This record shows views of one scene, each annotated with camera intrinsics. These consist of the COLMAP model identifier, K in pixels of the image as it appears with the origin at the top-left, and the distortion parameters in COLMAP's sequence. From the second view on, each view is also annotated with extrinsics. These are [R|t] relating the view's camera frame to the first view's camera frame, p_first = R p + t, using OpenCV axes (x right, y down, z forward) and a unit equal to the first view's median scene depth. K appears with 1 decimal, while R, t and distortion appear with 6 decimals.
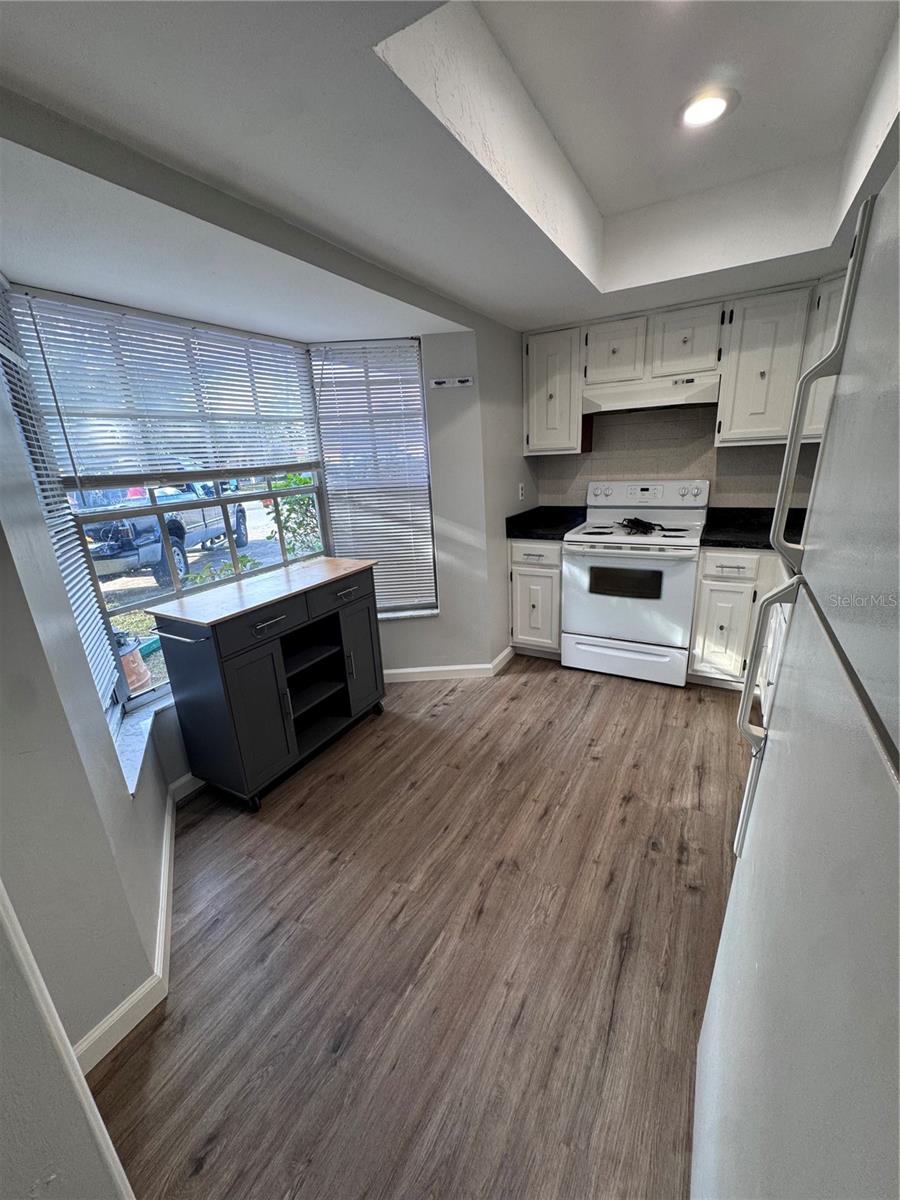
lens RADIAL K [[479.5, 0, 450.0], [0, 479.5, 600.0], [0, 0, 1]] dist [-0.003818, 0.000505]
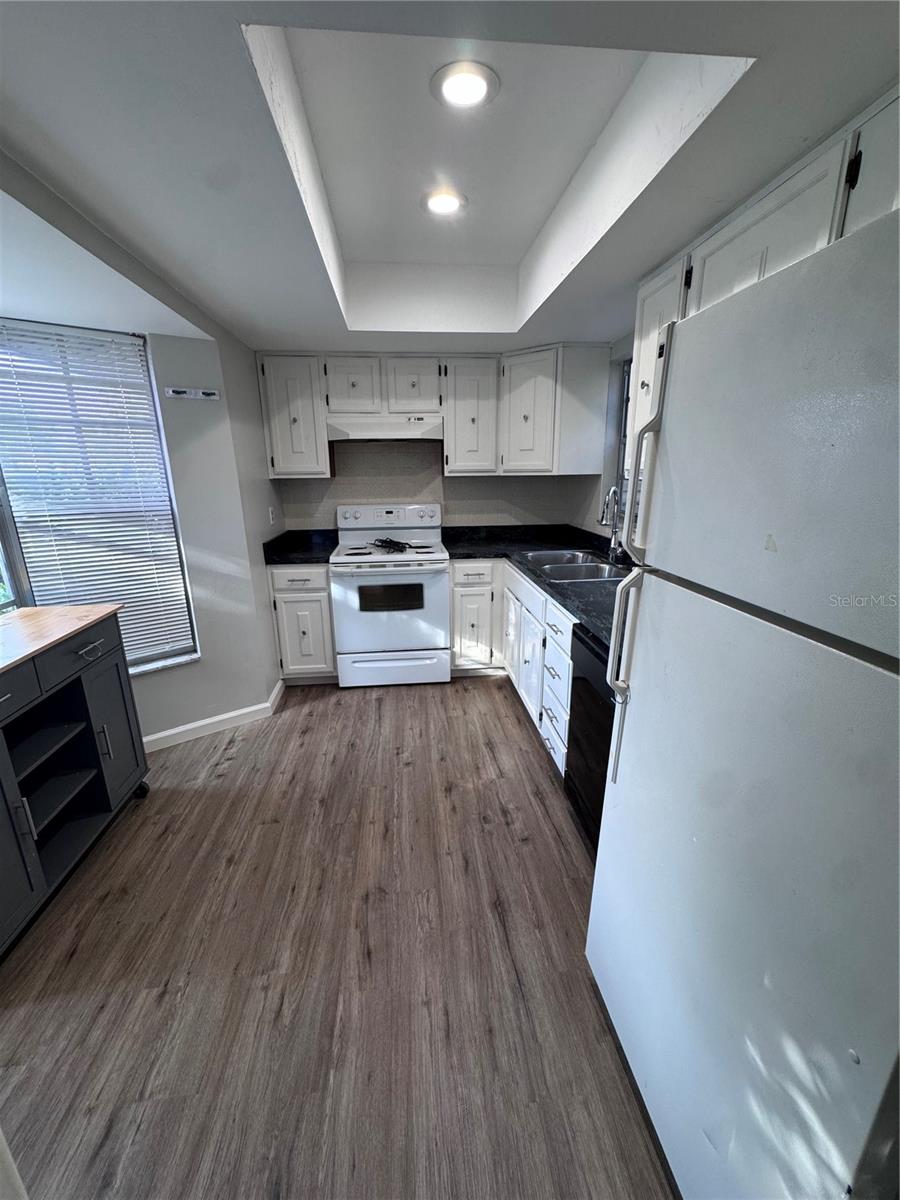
lens RADIAL K [[479.5, 0, 450.0], [0, 479.5, 600.0], [0, 0, 1]] dist [-0.003818, 0.000505]
pose [[0.812147, -0.112060, 0.572591, -0.151280], [0.140633, 0.990045, -0.005711, -0.006357], [-0.566251, 0.085163, 0.819821, 0.041760]]
